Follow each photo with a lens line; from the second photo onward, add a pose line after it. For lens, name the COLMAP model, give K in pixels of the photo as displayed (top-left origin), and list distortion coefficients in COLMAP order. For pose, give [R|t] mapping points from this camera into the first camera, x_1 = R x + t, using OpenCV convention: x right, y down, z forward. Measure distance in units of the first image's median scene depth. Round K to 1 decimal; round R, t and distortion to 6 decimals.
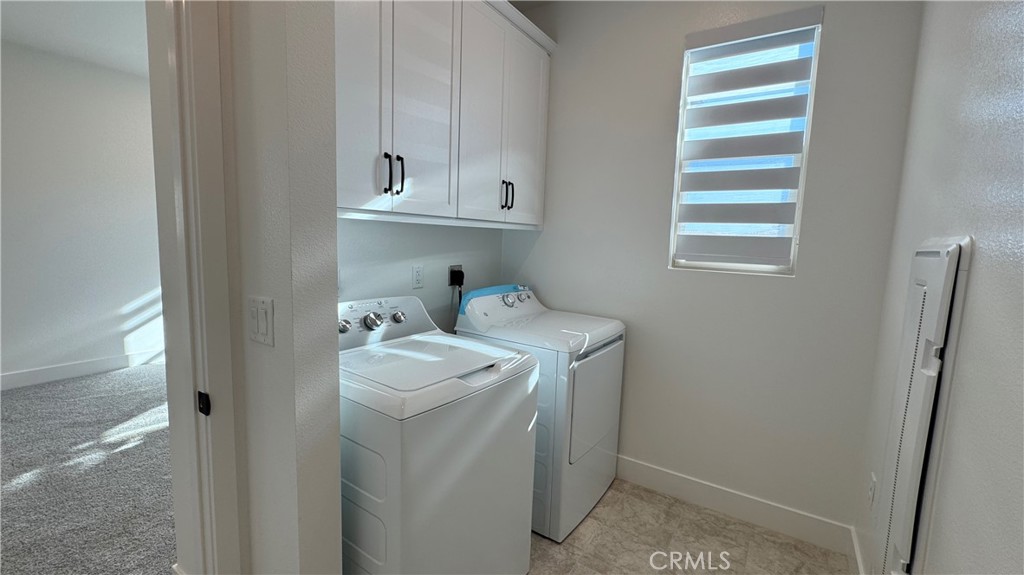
lens RADIAL K [[408.3, 0, 512.0], [0, 408.3, 287.5], [0, 0, 1]] dist [-0.003840, -0.000112]
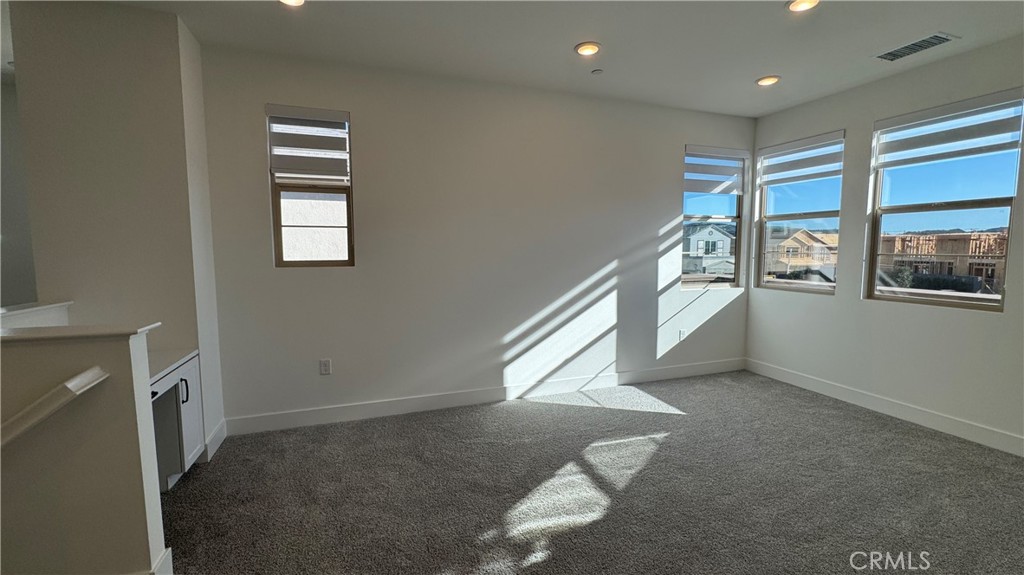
lens RADIAL K [[408.3, 0, 512.0], [0, 408.3, 287.5], [0, 0, 1]] dist [-0.003840, -0.000112]
pose [[0.789134, 0.010904, -0.614125, -0.473255], [-0.034326, 0.999063, -0.026368, -0.046984], [0.613262, 0.041889, 0.788768, 0.344796]]
